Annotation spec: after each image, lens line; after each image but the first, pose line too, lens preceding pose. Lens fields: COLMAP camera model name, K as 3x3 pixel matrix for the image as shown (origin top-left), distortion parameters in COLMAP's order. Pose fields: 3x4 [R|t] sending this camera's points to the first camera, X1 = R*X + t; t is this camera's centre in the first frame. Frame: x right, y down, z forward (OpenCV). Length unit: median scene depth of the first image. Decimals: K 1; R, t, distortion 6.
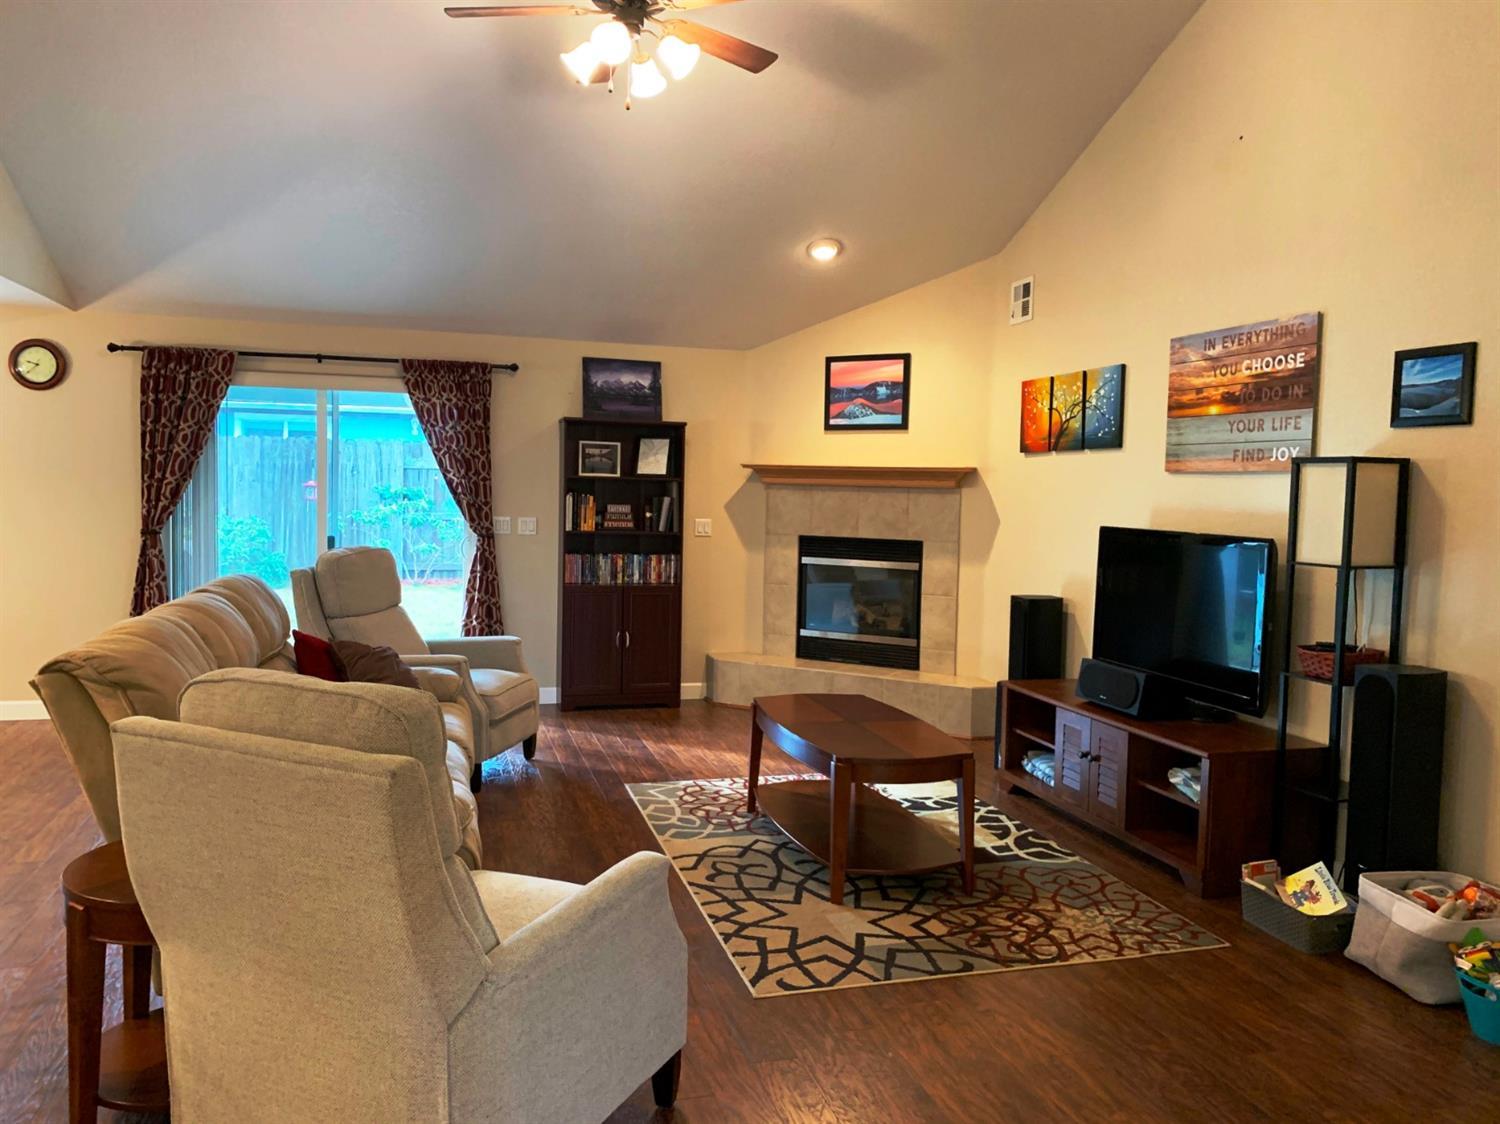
lens RADIAL K [[1134.3, 0, 750.0], [0, 1134.3, 562.0], [0, 0, 1]] dist [0.029053, -0.021525]
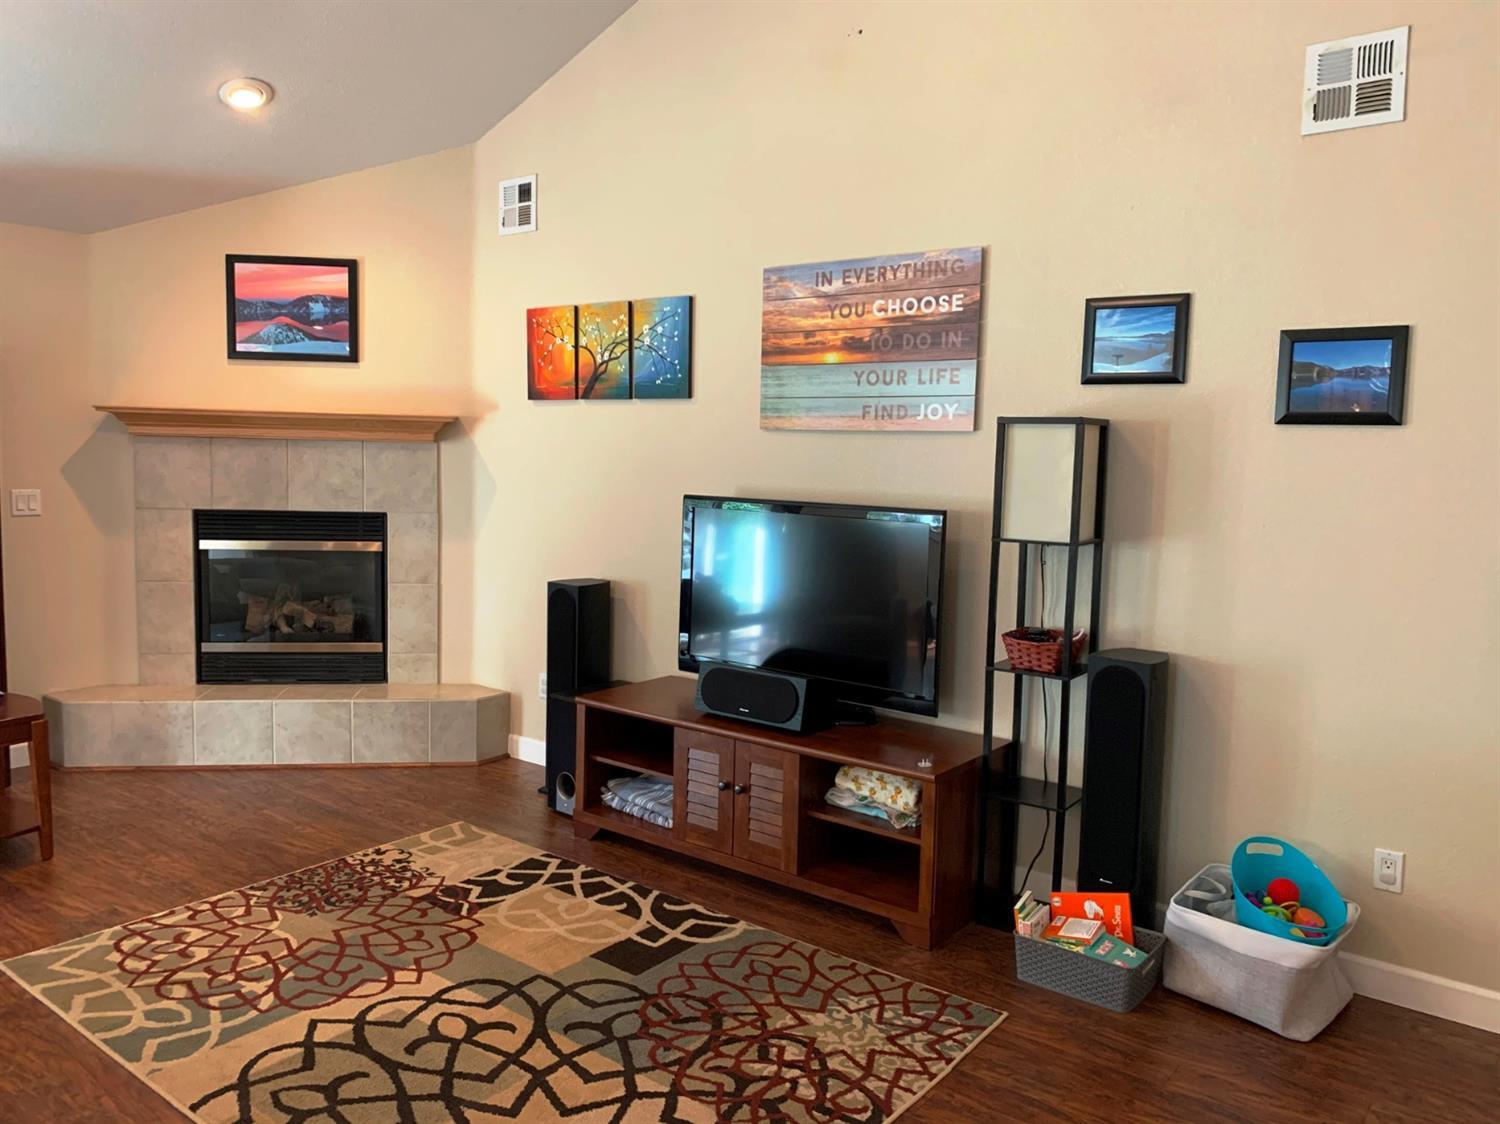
lens RADIAL K [[1140.2, 0, 750.0], [0, 1140.2, 562.0], [0, 0, 1]] dist [0.109668, -0.132845]
pose [[0.810616, -0.060926, 0.582400, -0.144560], [0.033238, 0.997756, 0.058115, -0.031922], [-0.584635, -0.027751, 0.810822, 0.329424]]
